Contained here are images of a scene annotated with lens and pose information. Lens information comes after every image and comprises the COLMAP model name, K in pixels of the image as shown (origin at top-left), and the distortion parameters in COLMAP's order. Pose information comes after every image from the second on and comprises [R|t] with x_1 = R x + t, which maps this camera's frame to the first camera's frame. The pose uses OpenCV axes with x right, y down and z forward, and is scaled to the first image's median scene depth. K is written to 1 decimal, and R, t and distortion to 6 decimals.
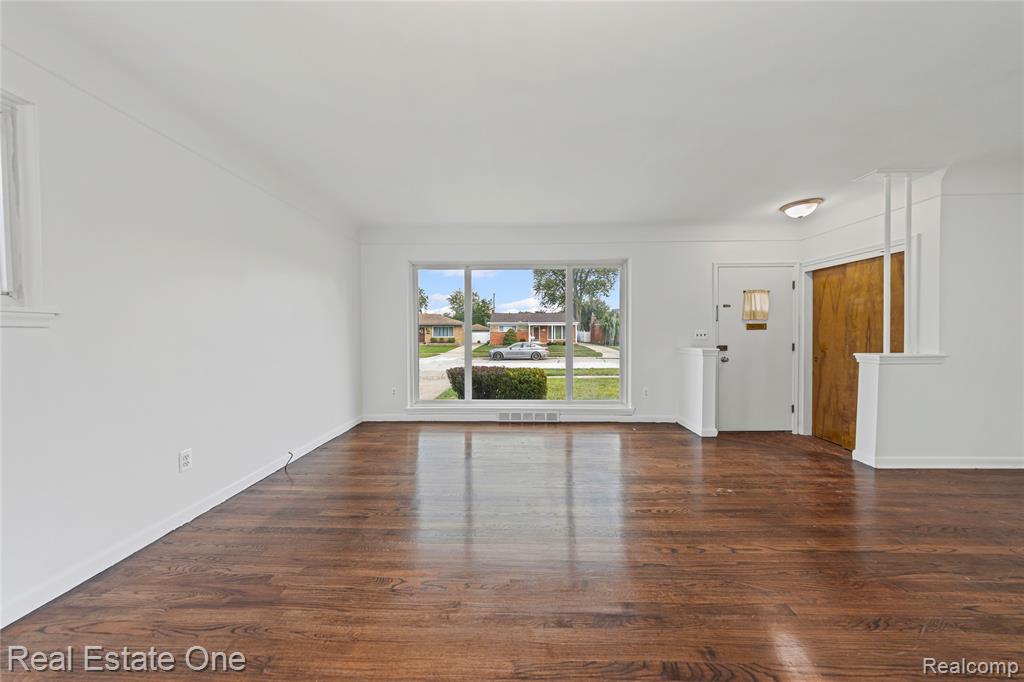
lens RADIAL K [[303.1, 0, 507.3], [0, 303.1, 336.4], [0, 0, 1]] dist [0.001935, 0.000048]
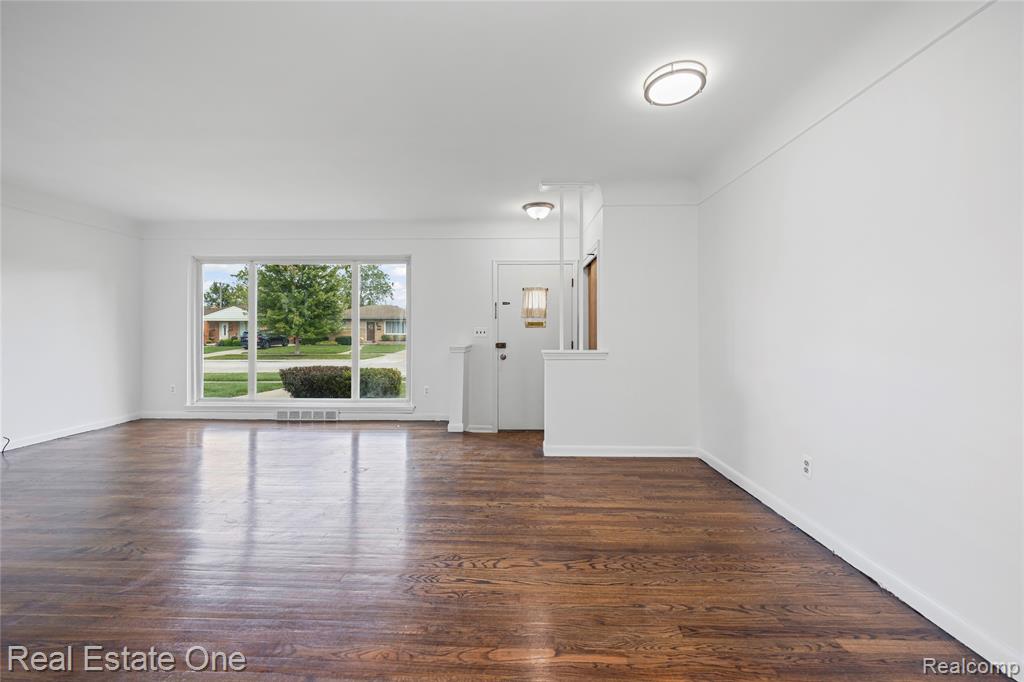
lens RADIAL K [[374.1, 0, 501.3], [0, 374.1, 328.8], [0, 0, 1]] dist [-0.006671, -0.000903]
pose [[0.999899, 0.005259, 0.013234, 0.705819], [-0.005083, 0.999899, -0.013248, -0.000573], [-0.013303, 0.013179, 0.999825, -0.230725]]
